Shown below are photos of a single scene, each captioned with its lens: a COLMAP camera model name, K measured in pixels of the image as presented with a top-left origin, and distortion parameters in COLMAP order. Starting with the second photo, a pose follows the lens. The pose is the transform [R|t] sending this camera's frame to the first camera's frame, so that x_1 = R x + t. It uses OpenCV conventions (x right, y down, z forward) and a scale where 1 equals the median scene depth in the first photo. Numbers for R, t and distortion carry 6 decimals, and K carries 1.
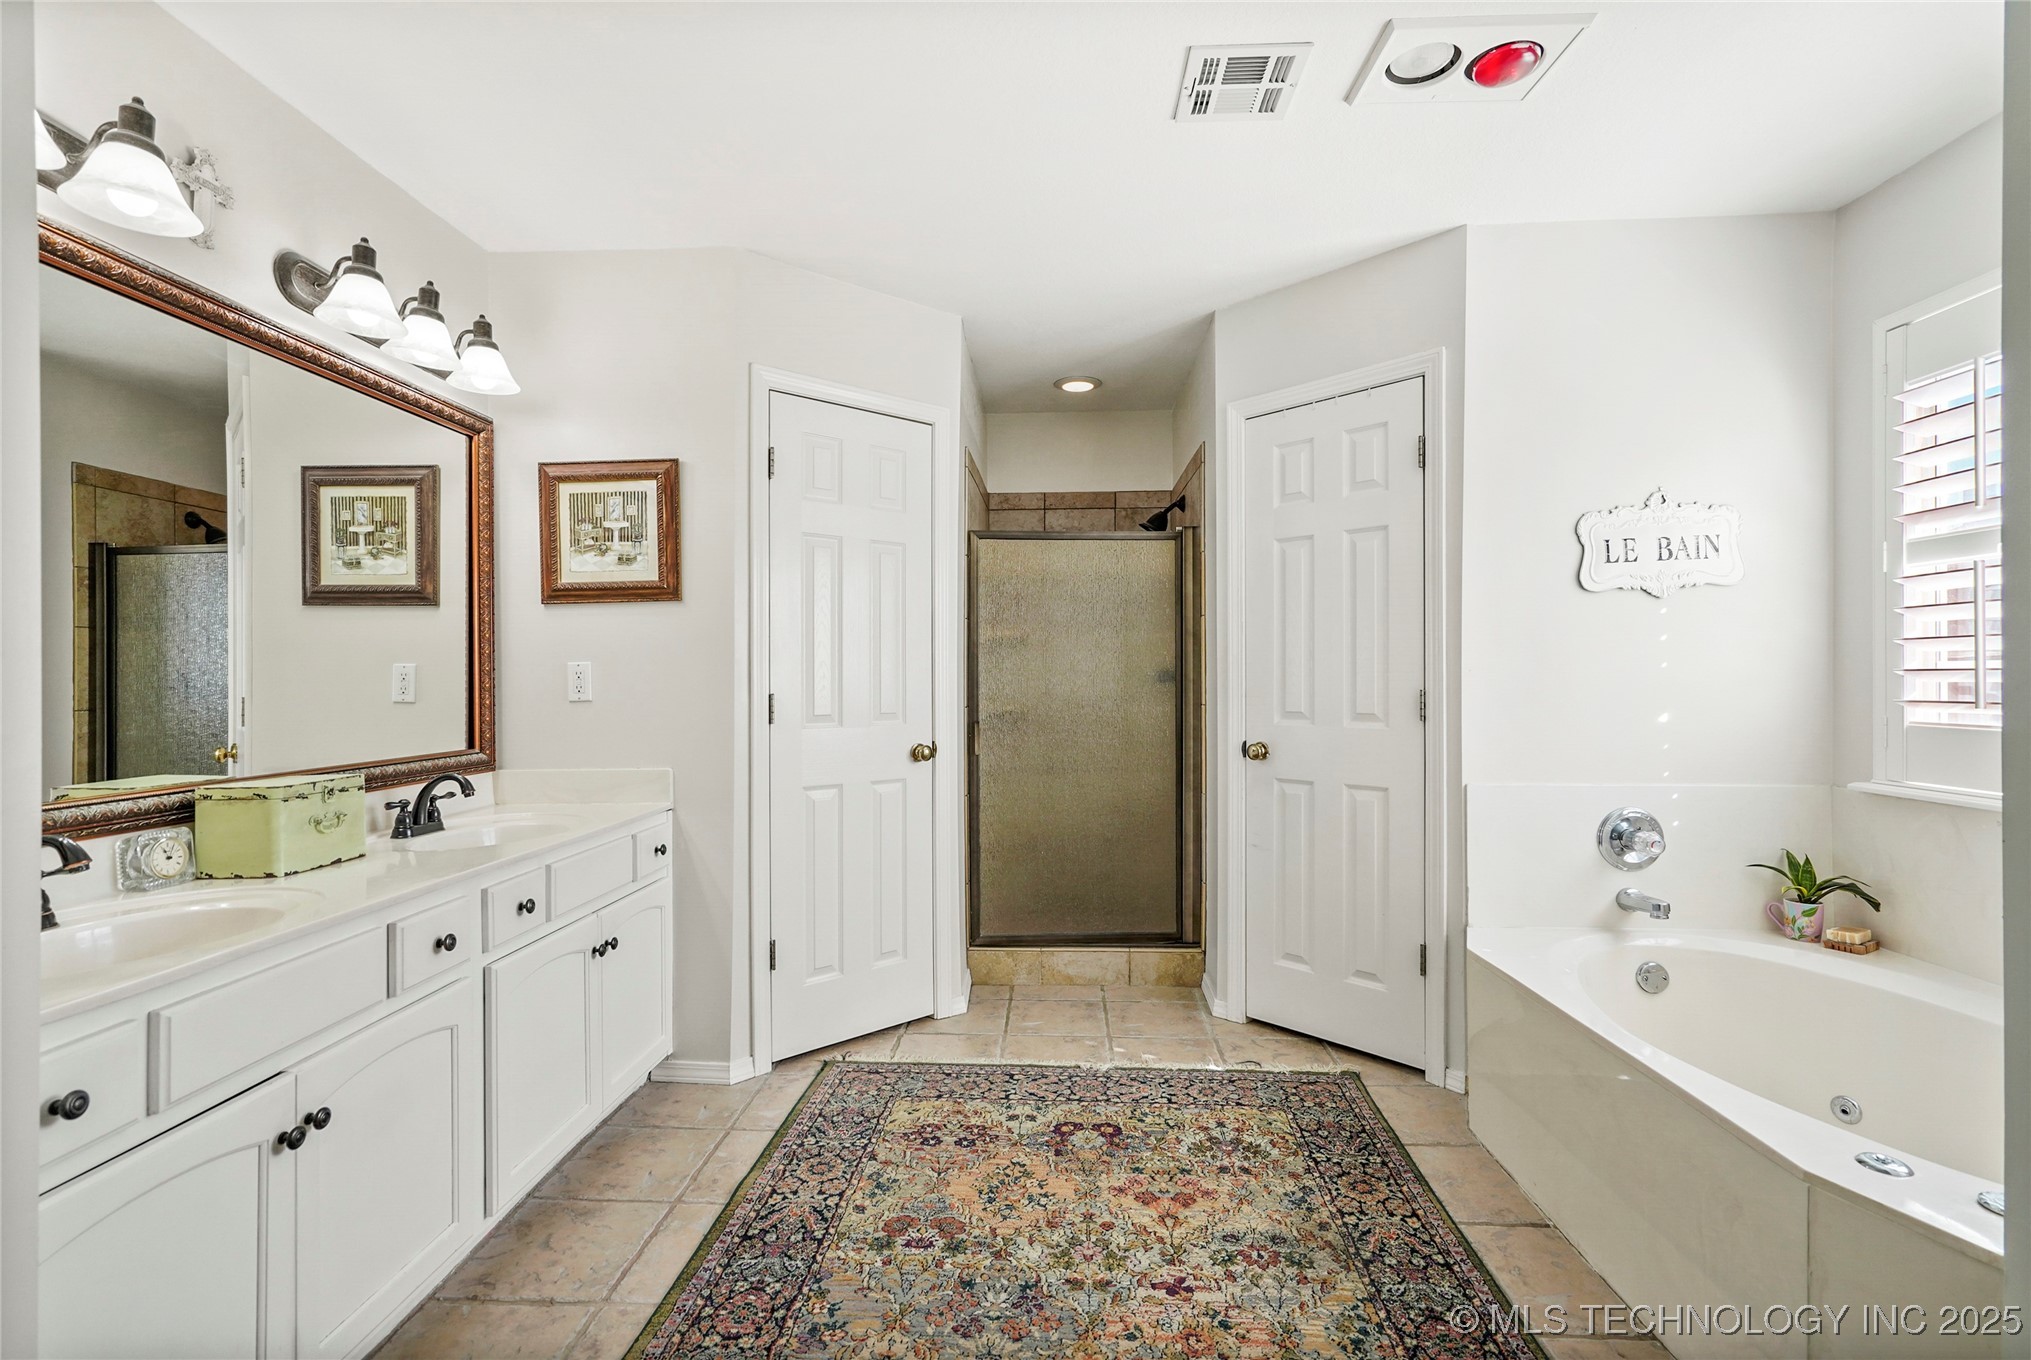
lens RADIAL K [[959.6, 0, 1019.0], [0, 959.6, 678.1], [0, 0, 1]] dist [-0.001115, 0.006128]
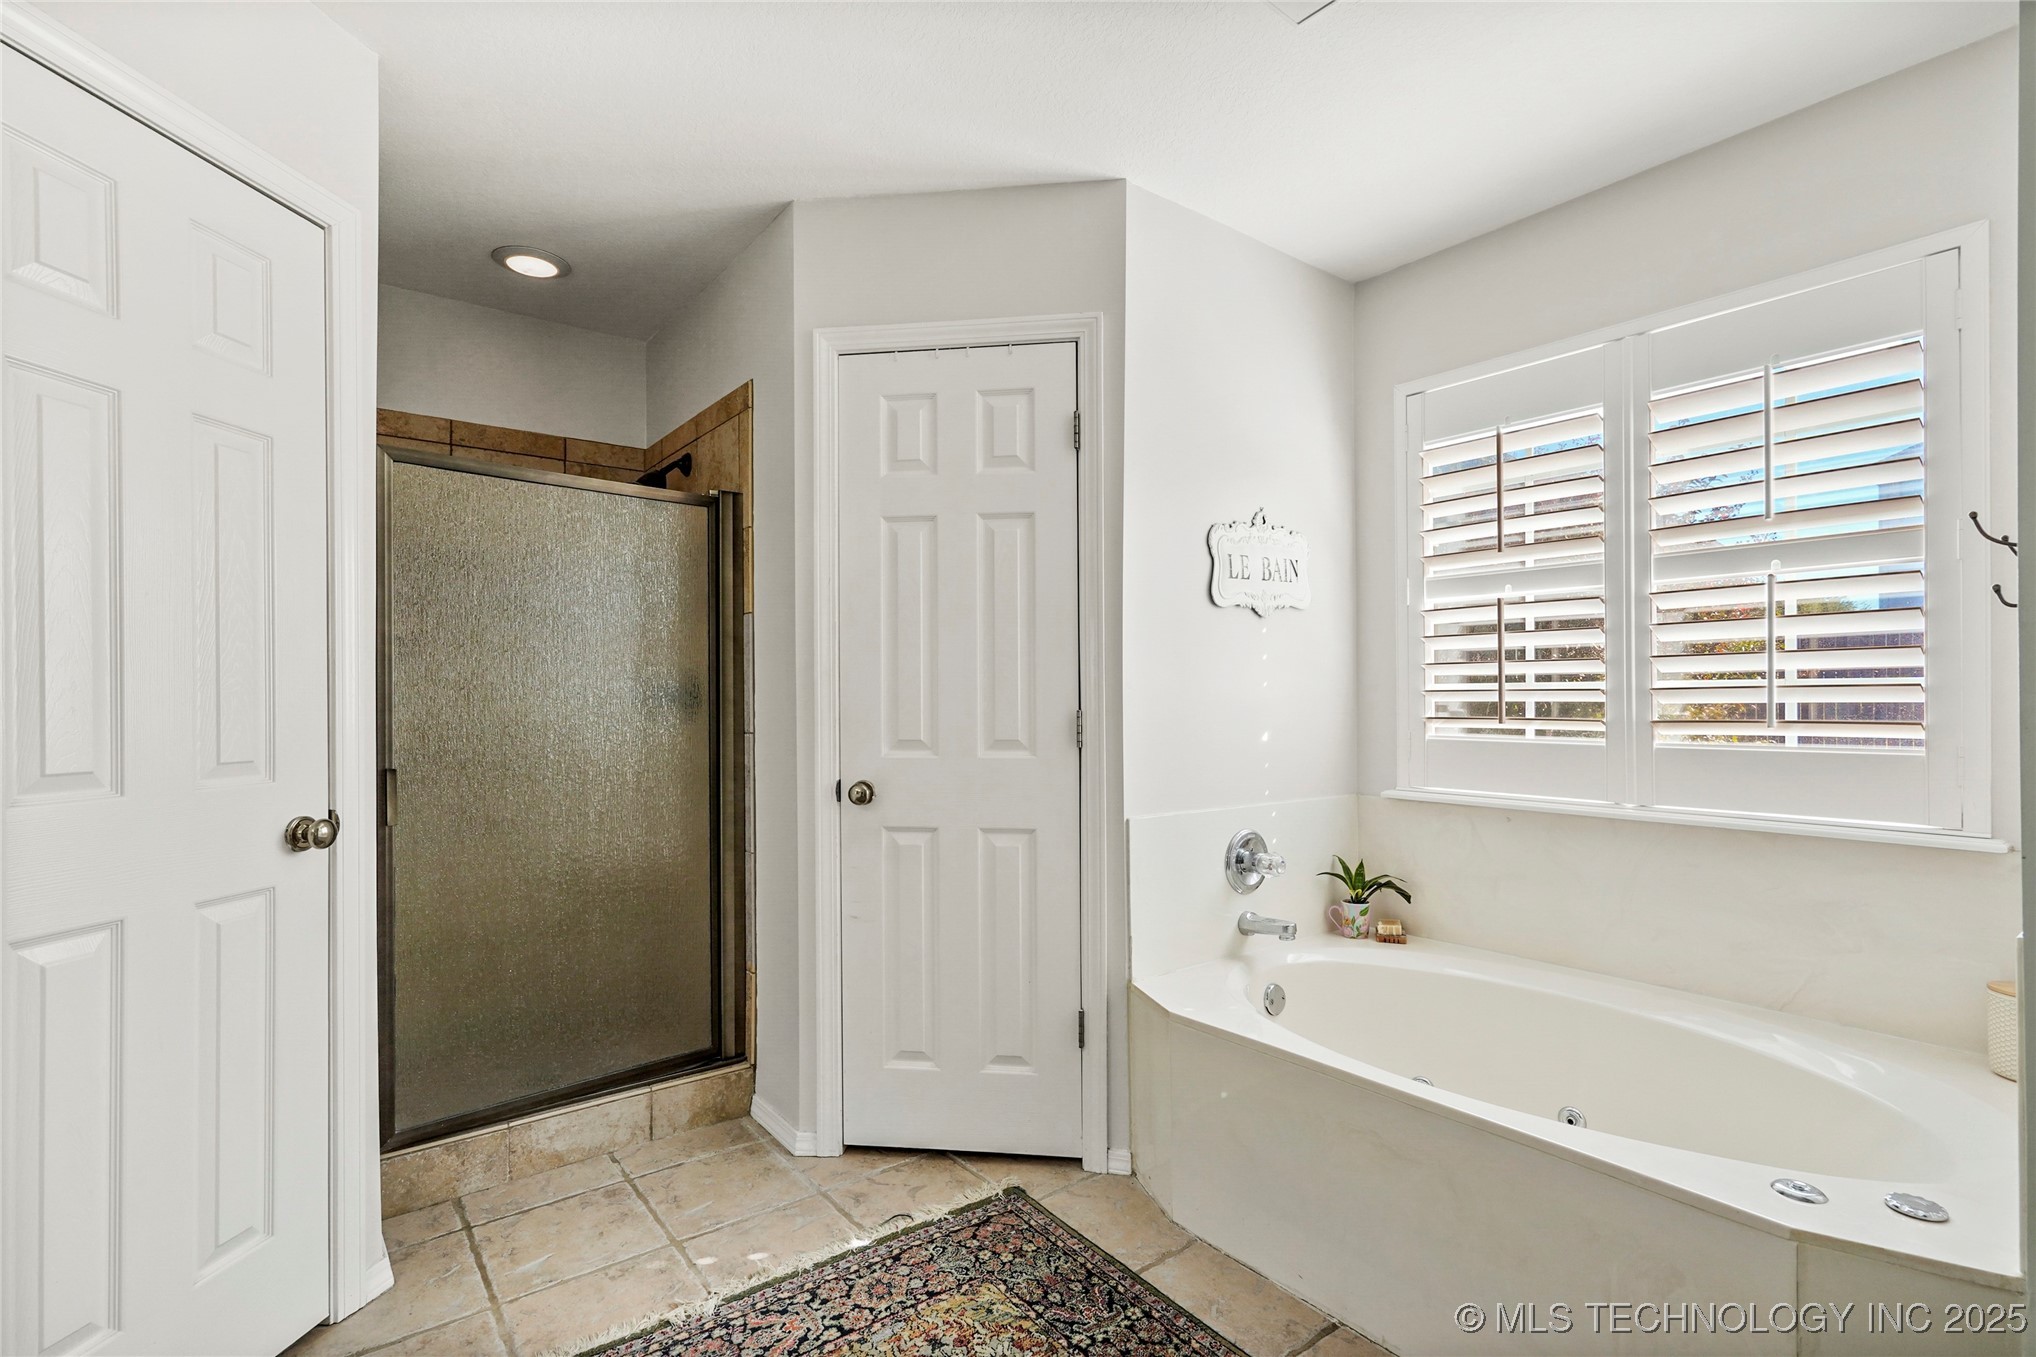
lens RADIAL K [[962.0, 0, 1040.1], [0, 962.0, 703.3], [0, 0, 1]] dist [-0.001115, 0.006128]
pose [[0.760872, 0.000555, 0.648902, -0.157997], [-0.000341, 1.000000, -0.000455, 0.006220], [-0.648902, 0.000125, 0.760872, 0.373302]]
